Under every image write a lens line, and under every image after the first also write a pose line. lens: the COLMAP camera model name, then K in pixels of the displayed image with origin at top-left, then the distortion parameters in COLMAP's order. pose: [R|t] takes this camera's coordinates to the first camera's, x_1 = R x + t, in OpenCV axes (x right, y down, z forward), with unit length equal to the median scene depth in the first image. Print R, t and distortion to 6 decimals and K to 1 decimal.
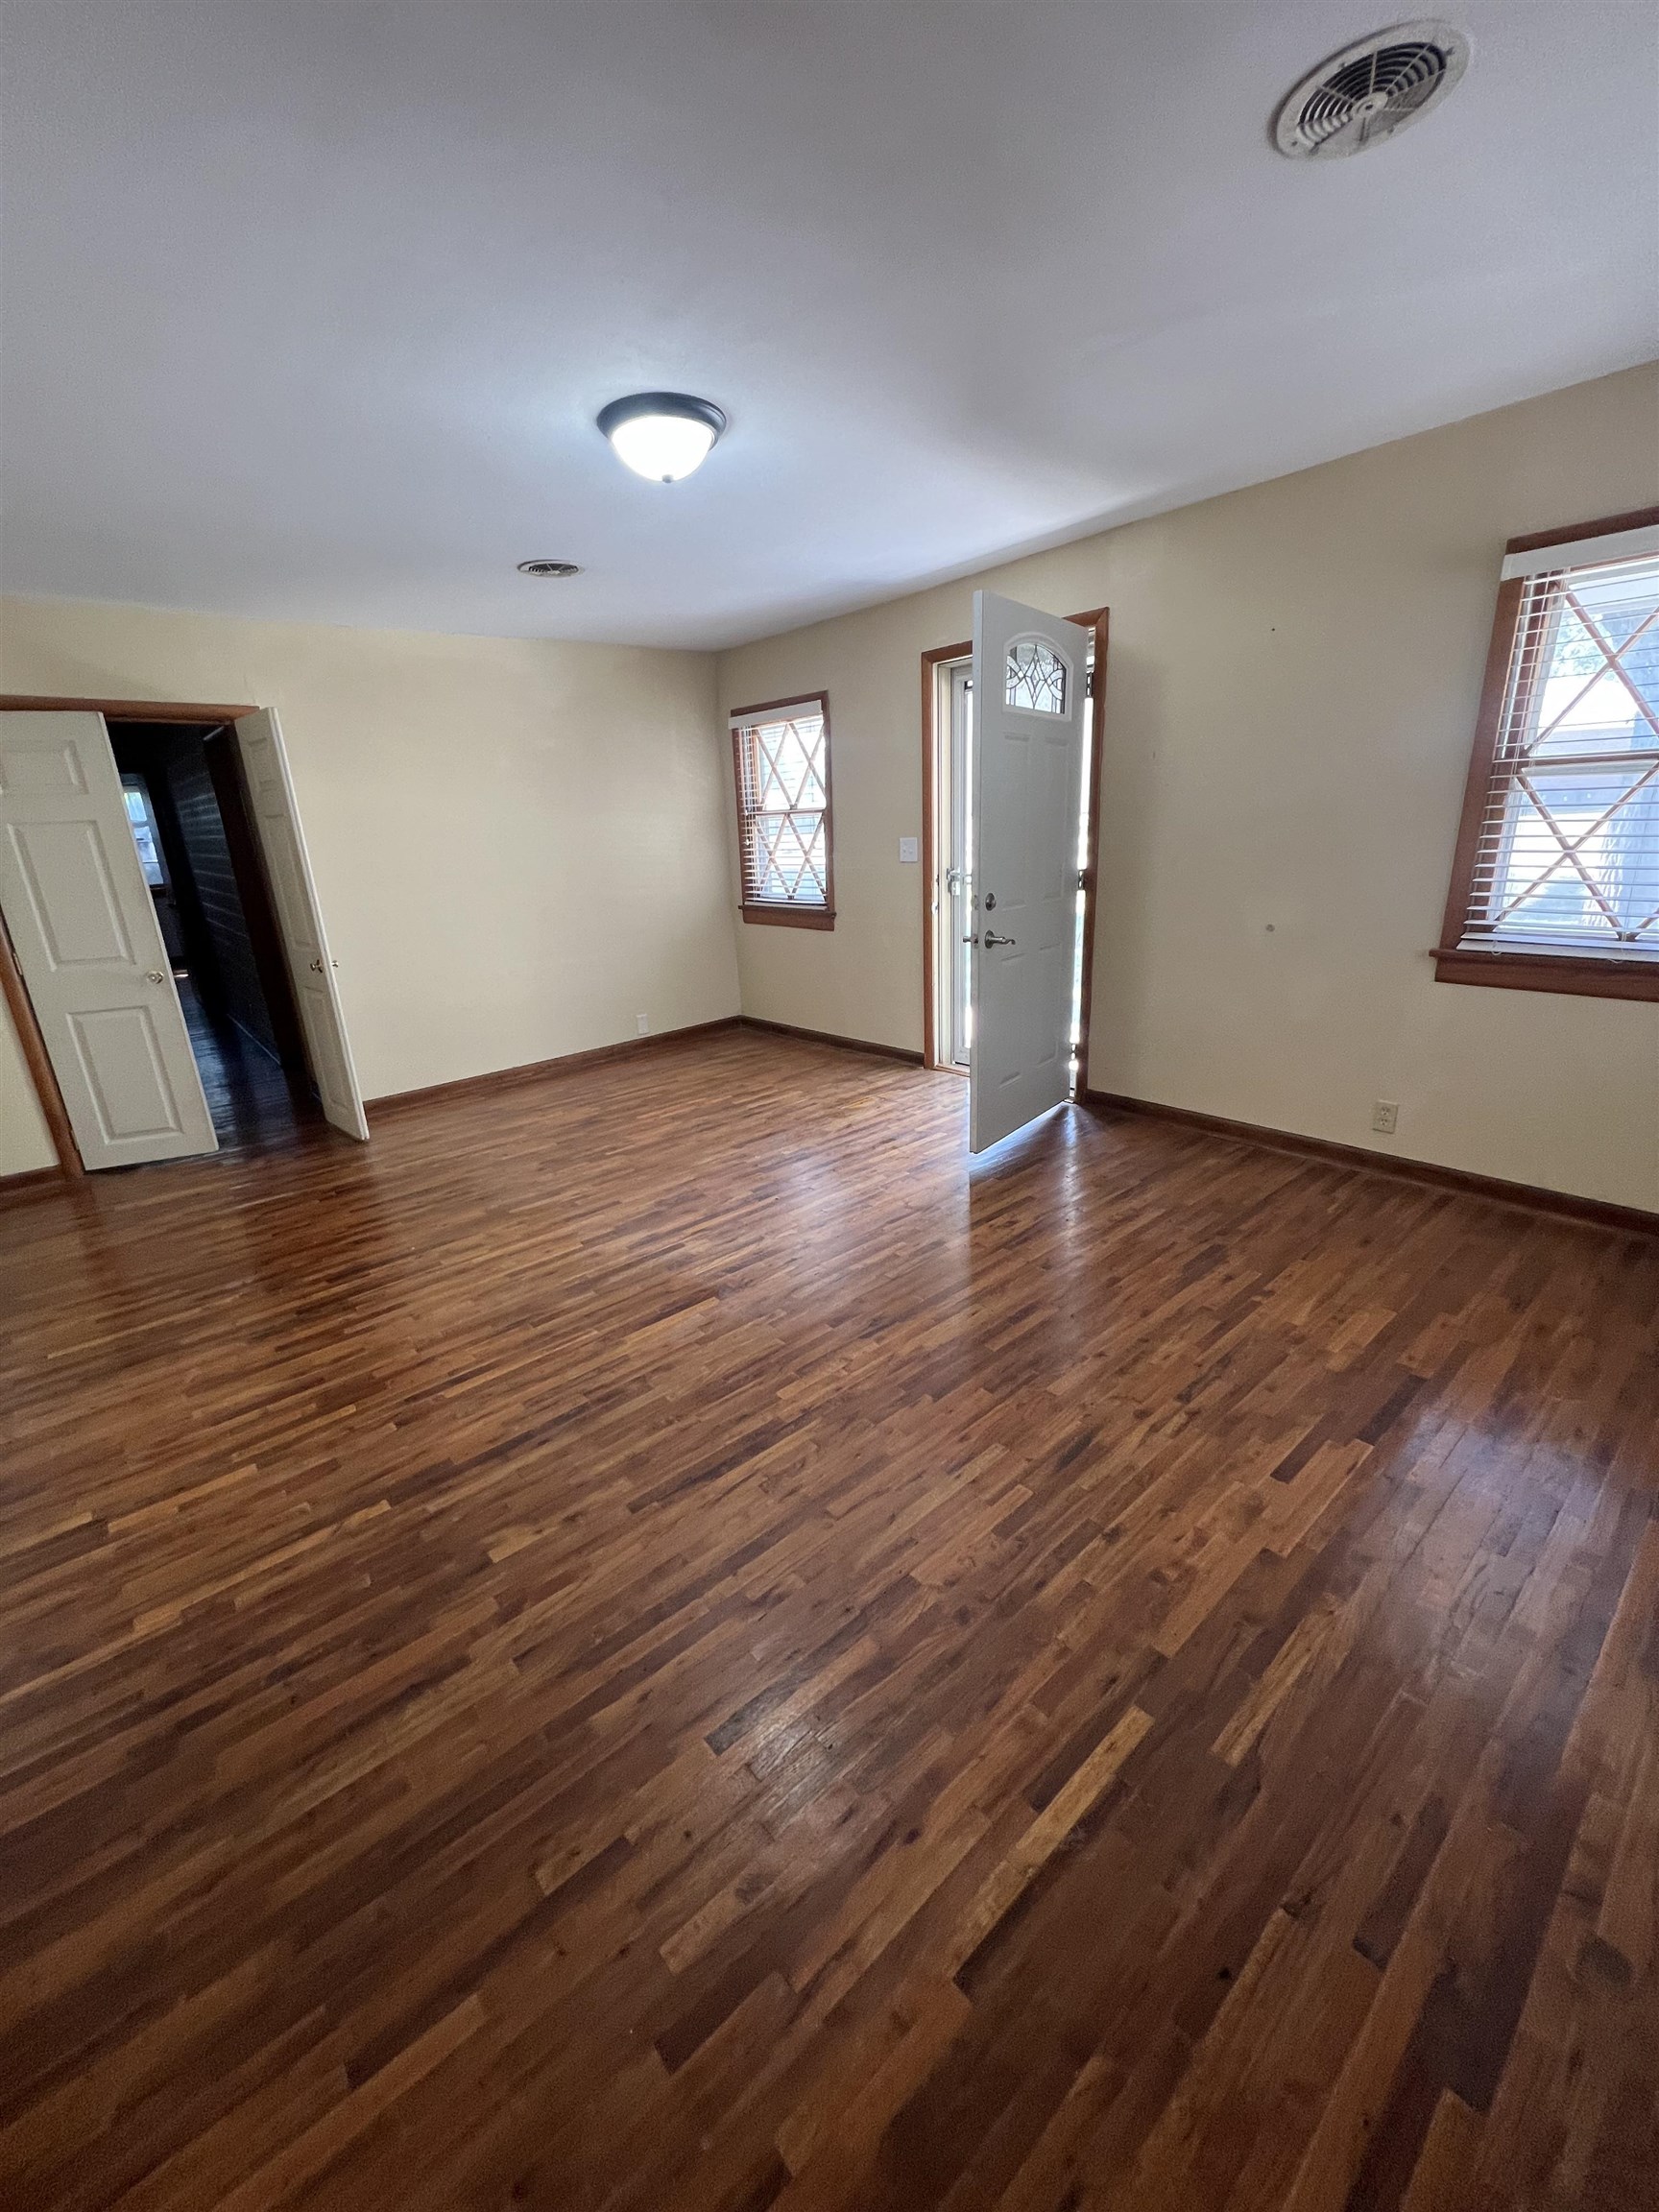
lens RADIAL K [[884.7, 0, 825.3], [0, 884.7, 1116.1], [0, 0, 1]] dist [0.001002, -0.000714]
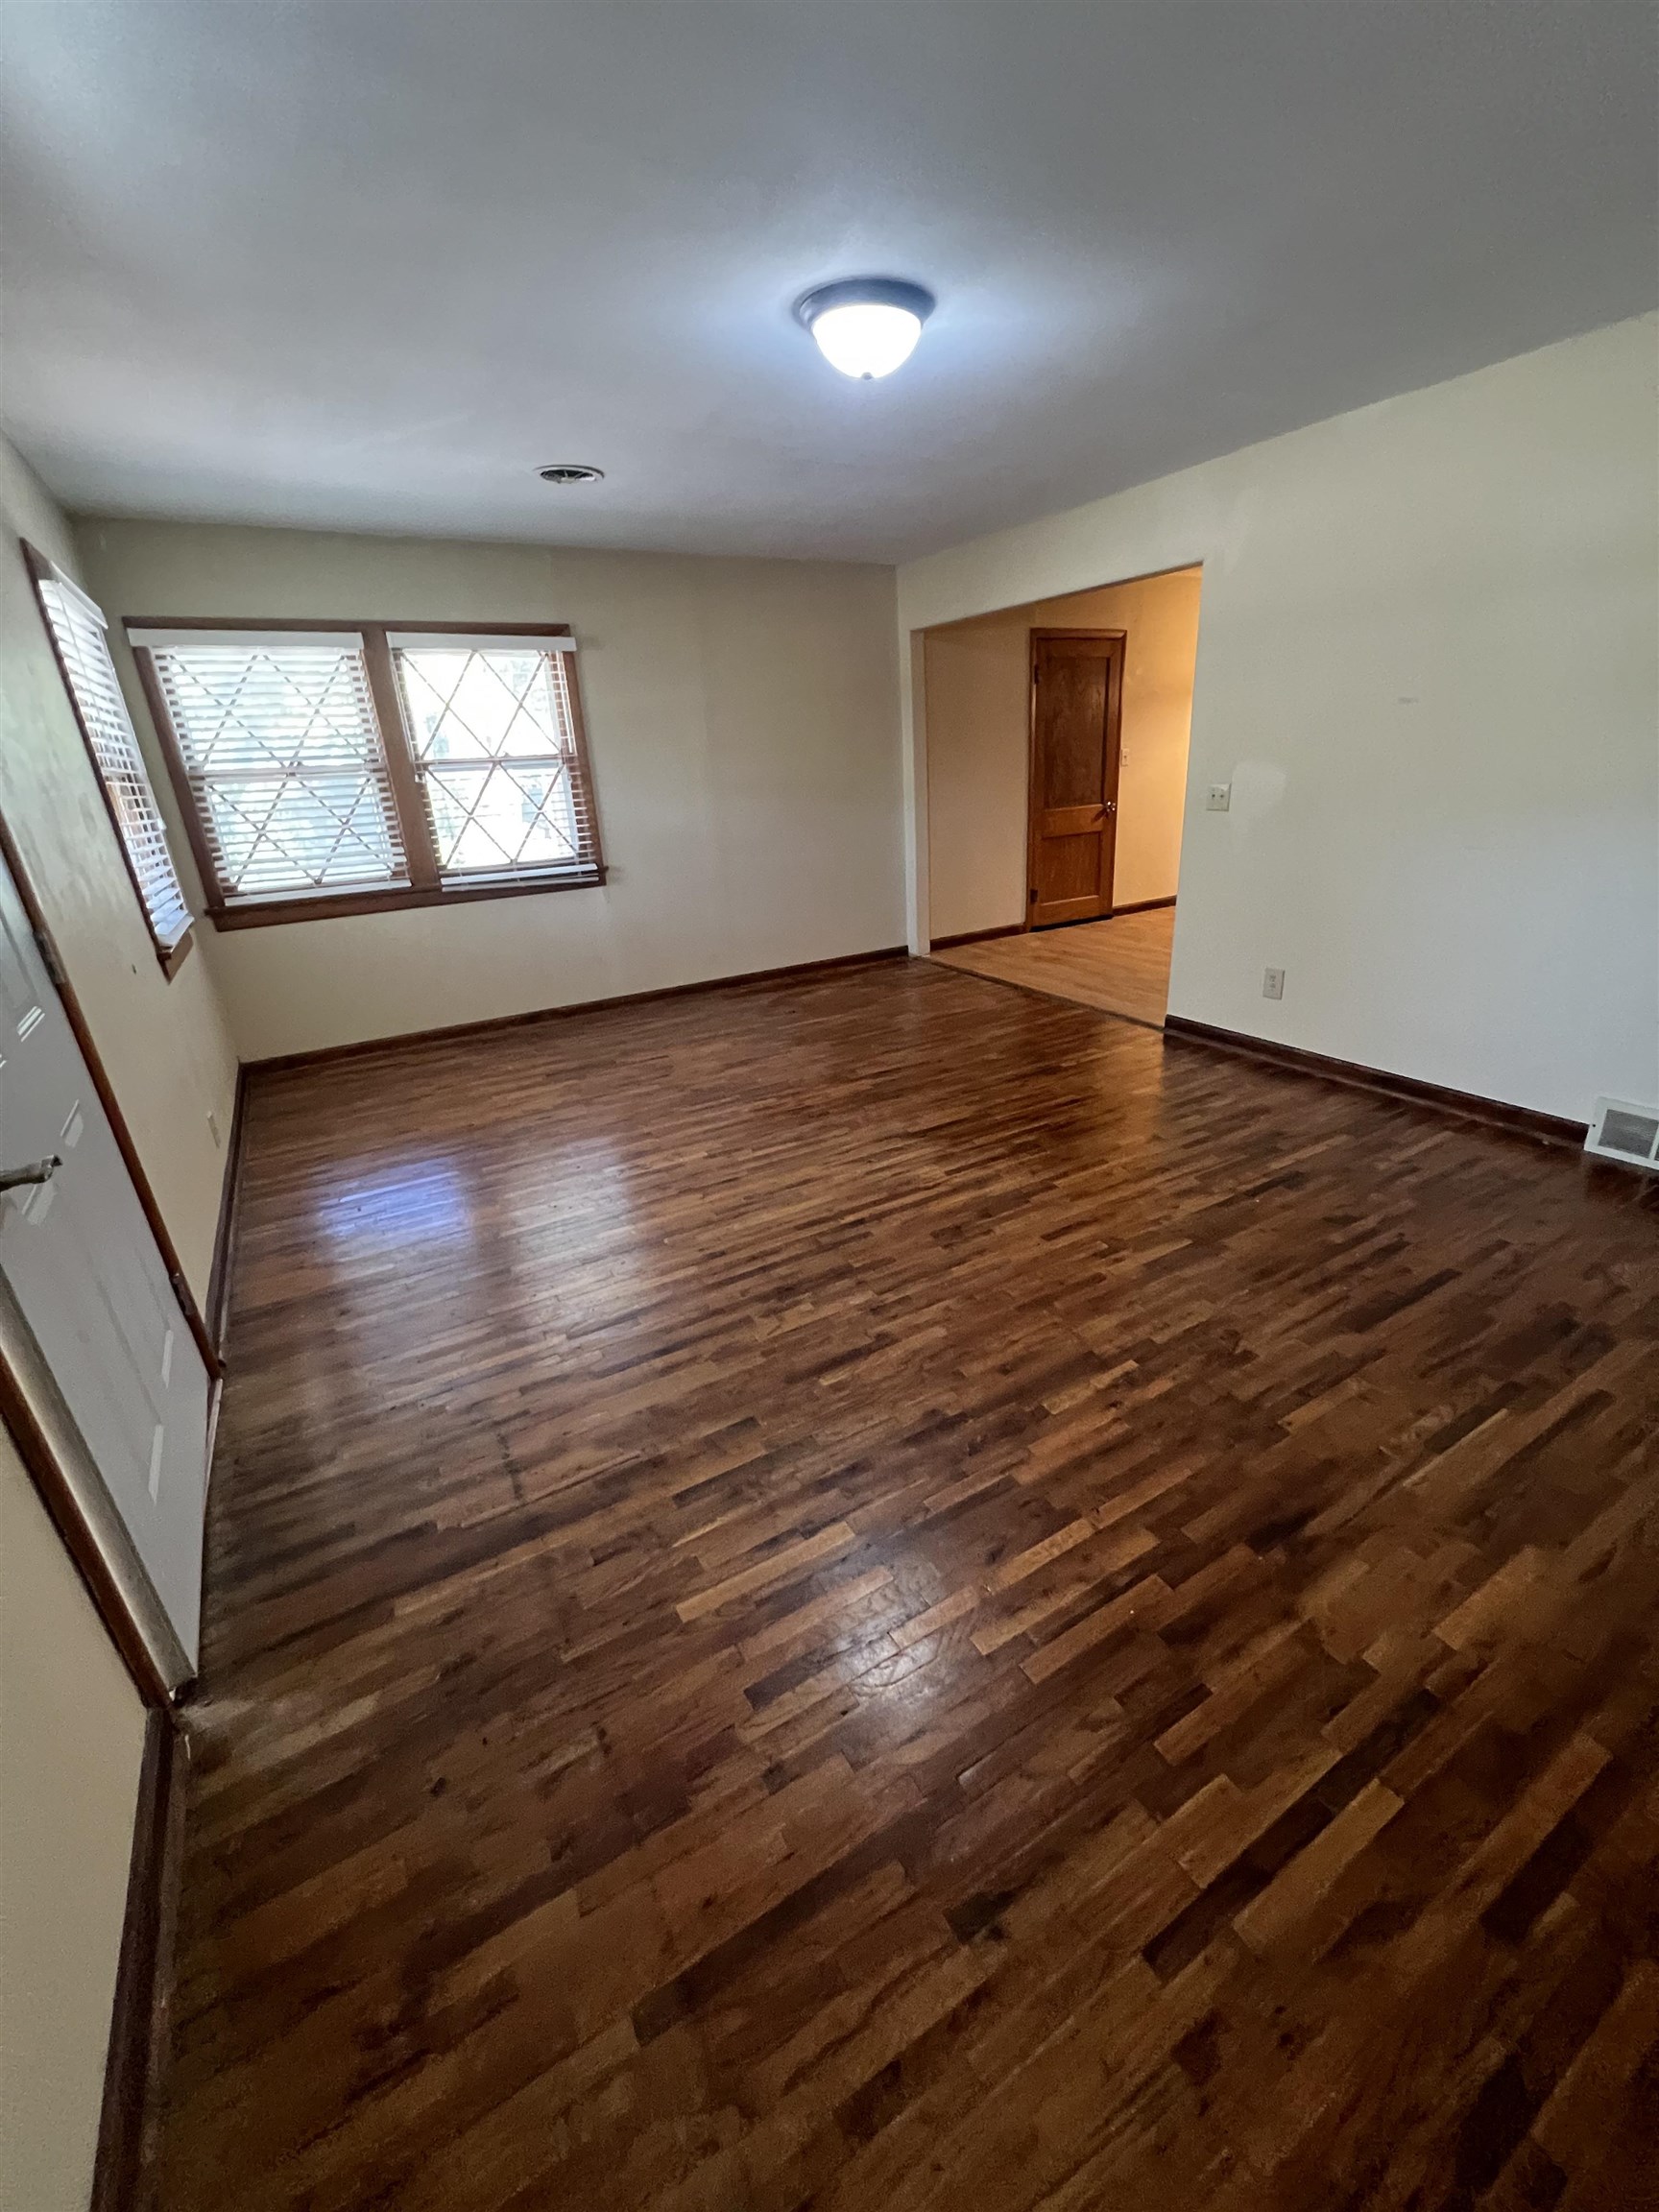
lens RADIAL K [[893.3, 0, 822.7], [0, 893.3, 1092.5], [0, 0, 1]] dist [0.012198, -0.000003]
pose [[-0.979283, 0.027396, 0.200635, -0.230900], [0.148210, 0.772104, 0.617972, -0.571970], [-0.137981, 0.634906, -0.760168, 1.732158]]
